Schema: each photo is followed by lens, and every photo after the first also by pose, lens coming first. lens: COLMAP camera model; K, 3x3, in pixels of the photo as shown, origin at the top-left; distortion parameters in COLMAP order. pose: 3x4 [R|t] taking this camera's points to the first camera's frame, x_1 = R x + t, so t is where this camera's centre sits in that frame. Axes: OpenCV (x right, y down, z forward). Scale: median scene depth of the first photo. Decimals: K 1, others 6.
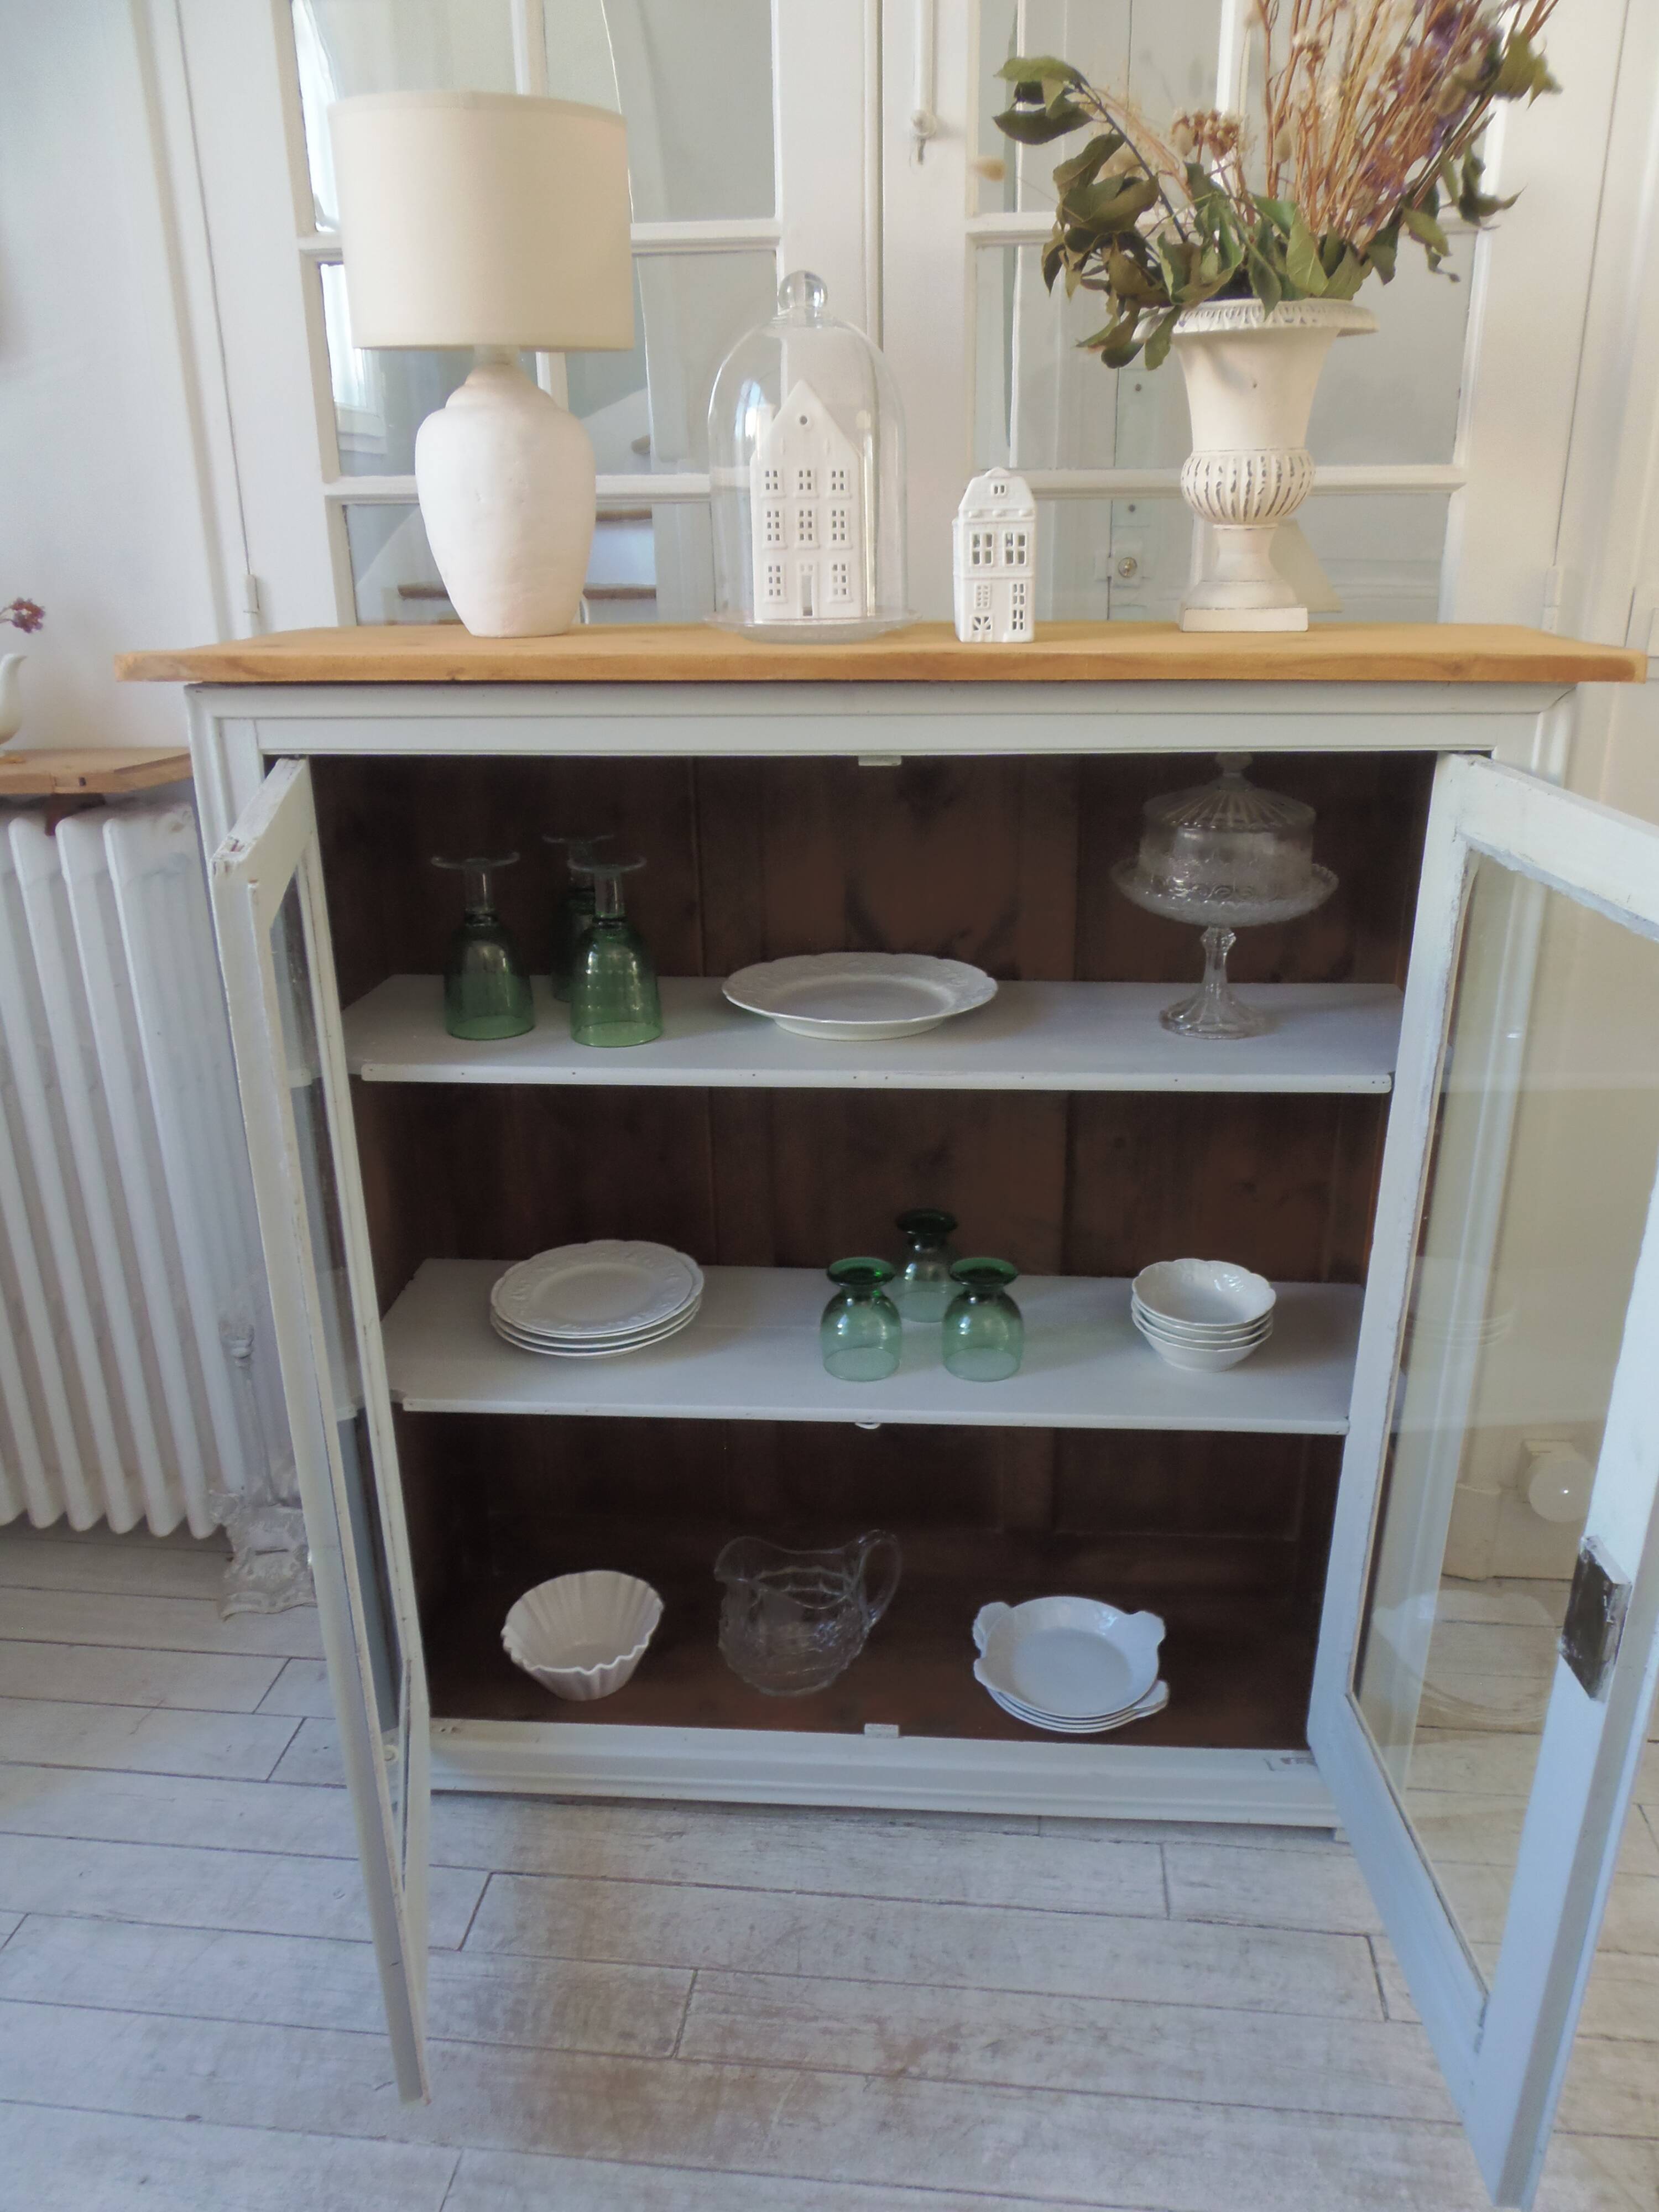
lens RADIAL K [[1604.0, 0, 854.5], [0, 1604.0, 1138.6], [0, 0, 1]] dist [-0.011824, -0.011836]
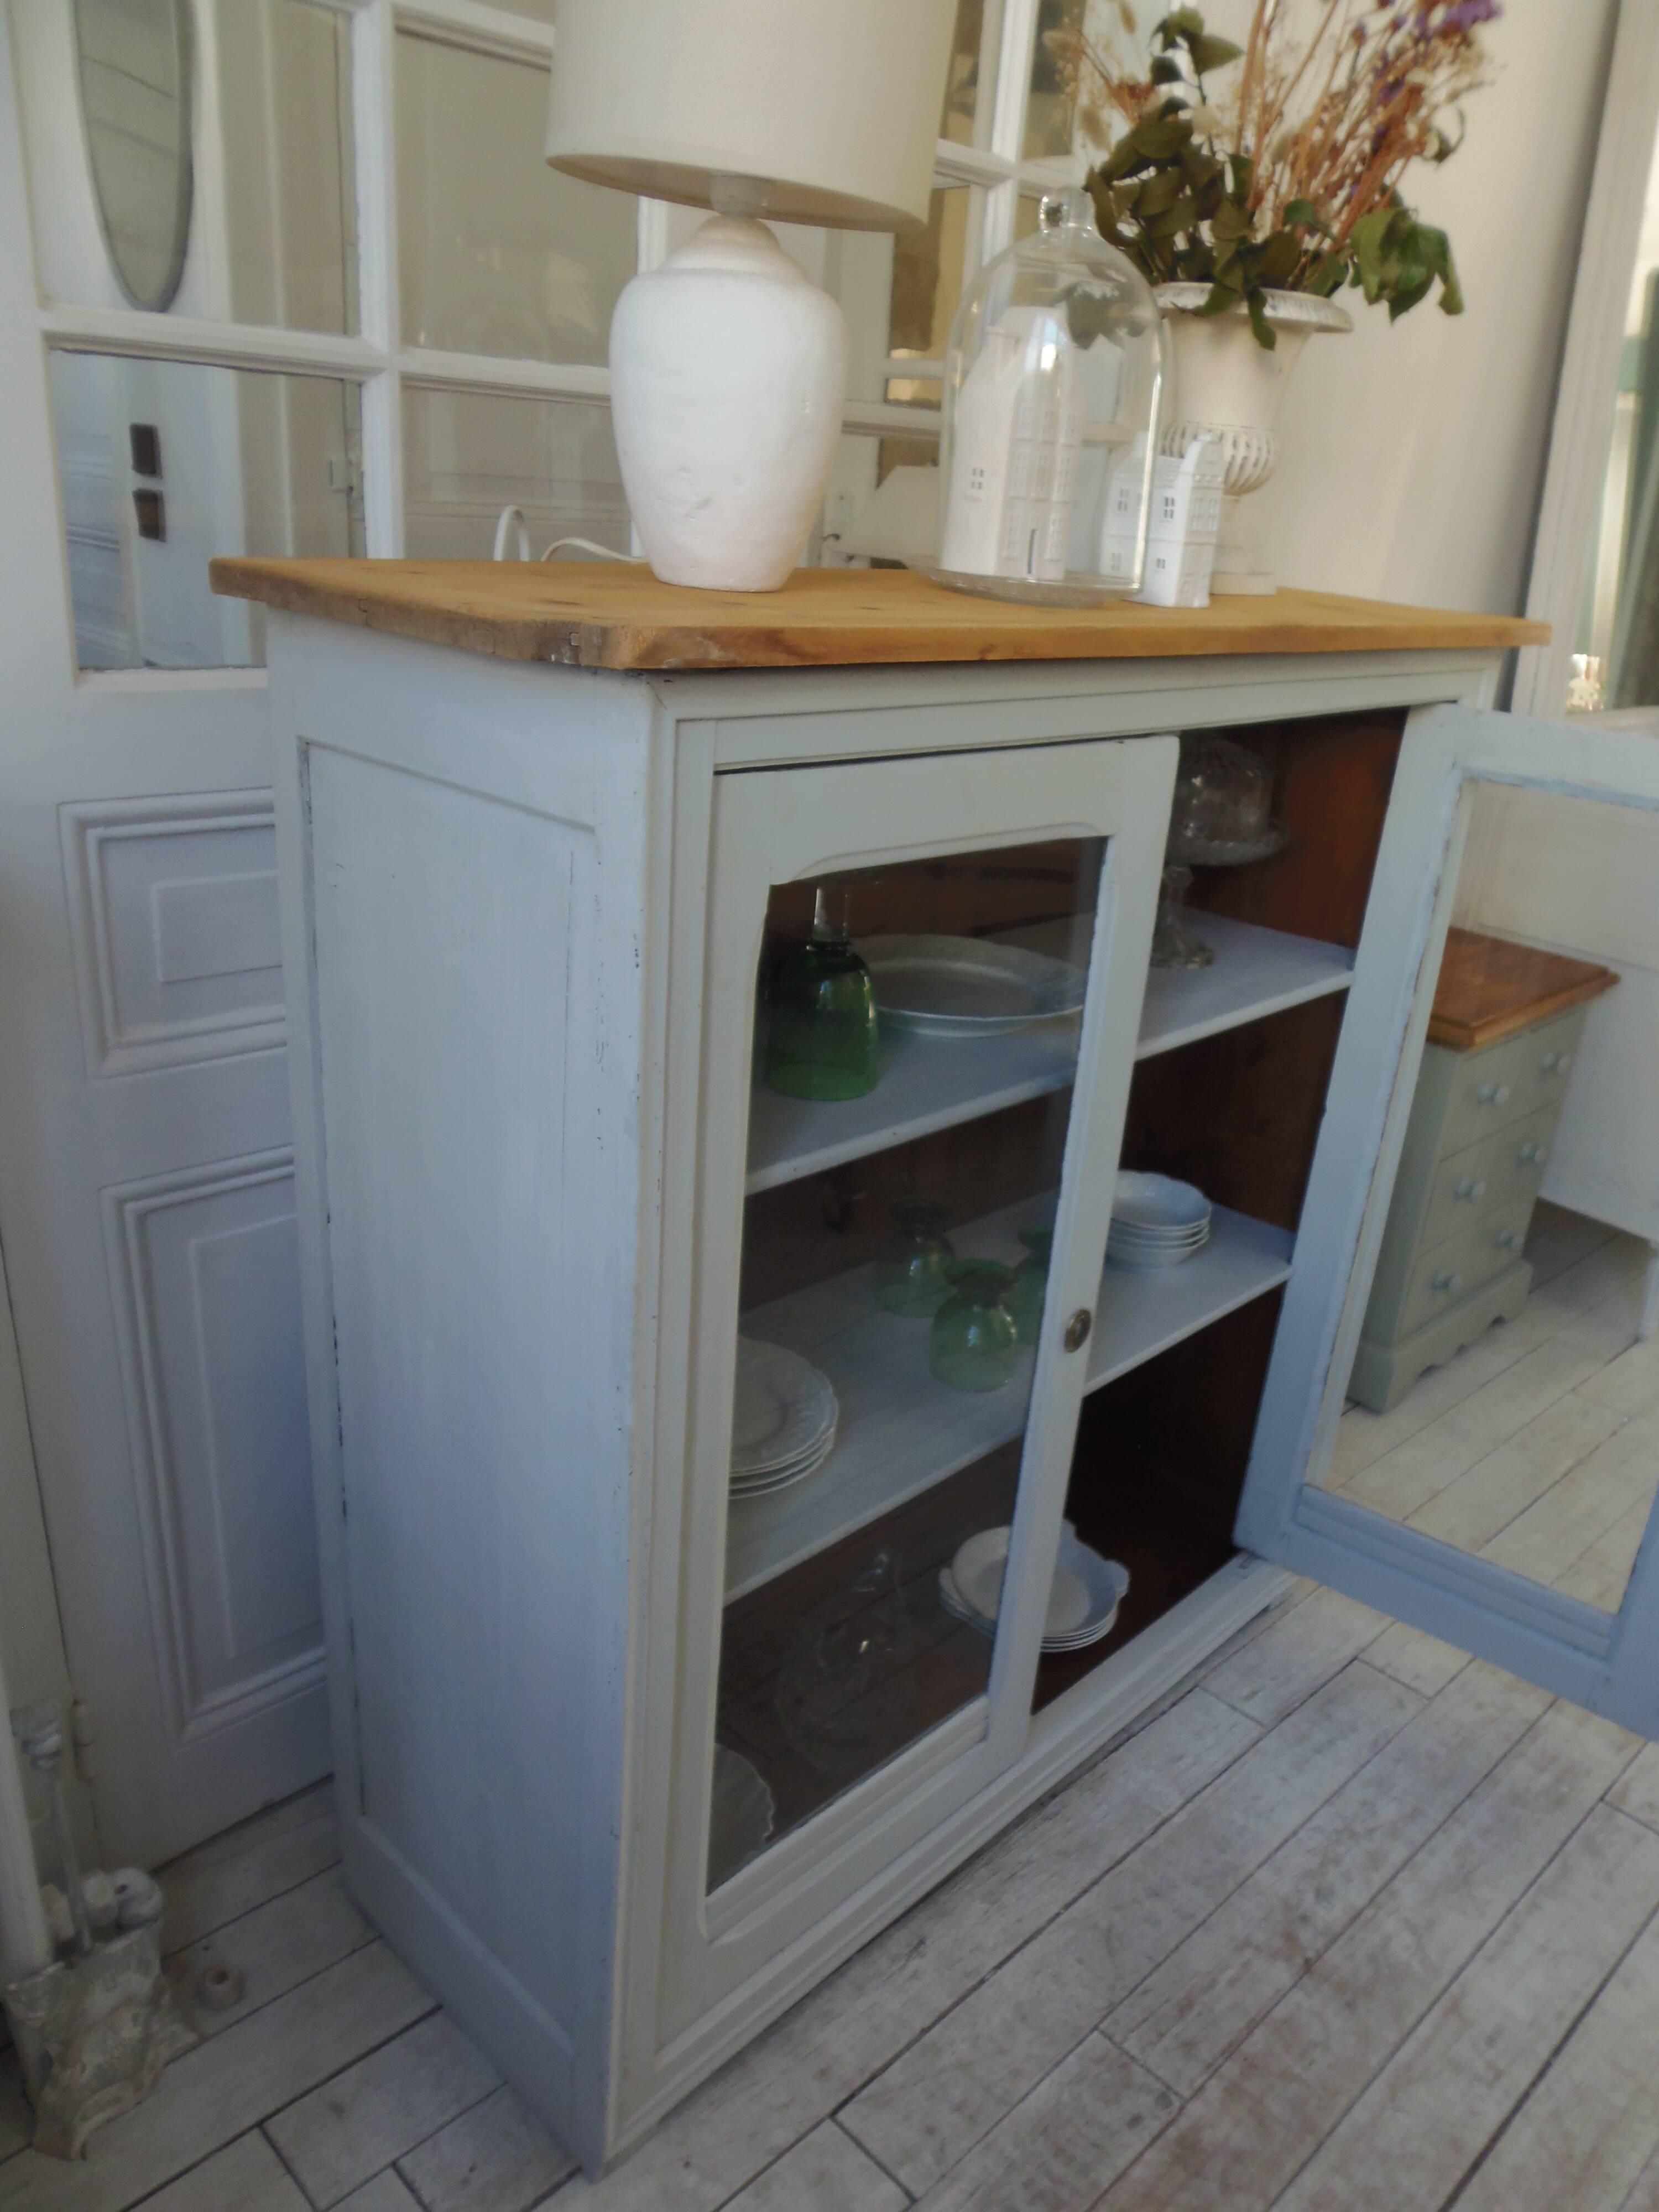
lens RADIAL K [[1604.0, 0, 863.6], [0, 1604.0, 1139.6], [0, 0, 1]] dist [-0.011824, -0.011836]
pose [[0.623282, -0.241521, 0.743766, -0.722758], [0.195181, 0.969055, 0.151116, -0.151024], [-0.757248, 0.050982, 0.651135, 0.439480]]
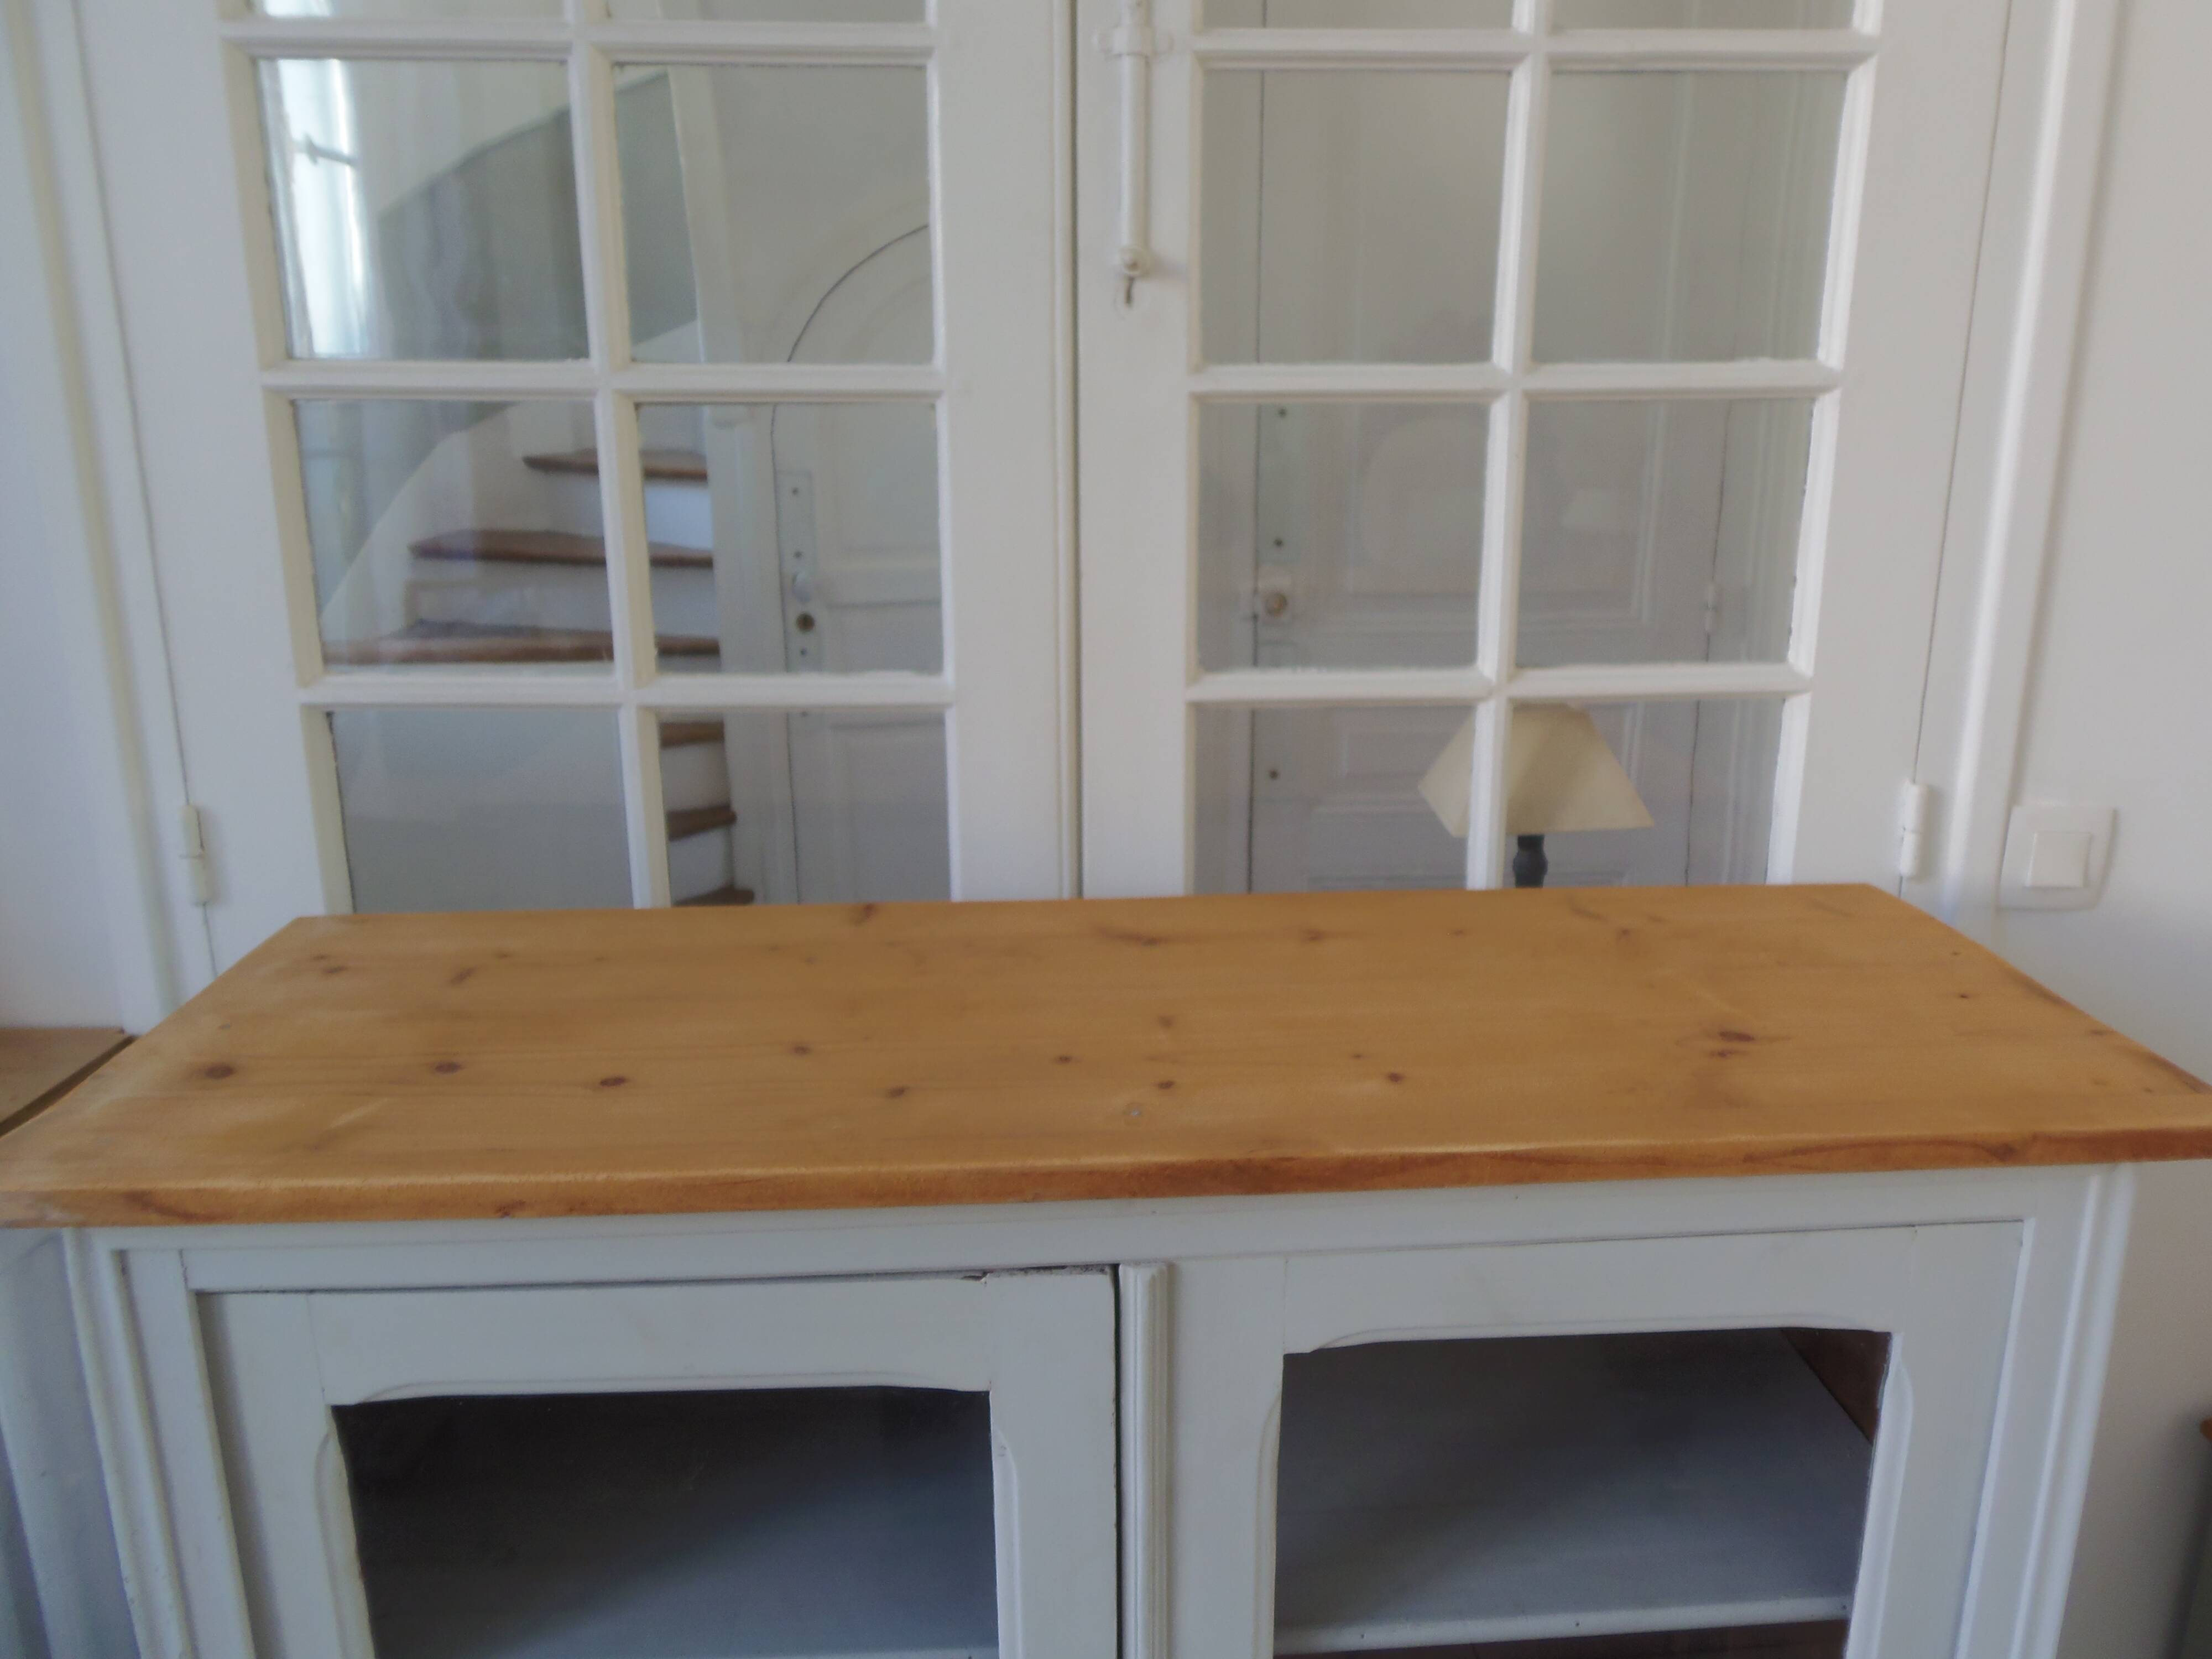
lens RADIAL K [[1604.0, 0, 1132.7], [0, 1604.0, 794.1], [0, 0, 1]] dist [-0.011824, -0.011836]
pose [[0.988700, -0.027284, 0.147403, -0.075454], [0.042385, 0.994054, -0.100298, -0.299461], [-0.143790, 0.105412, 0.983978, 0.266248]]
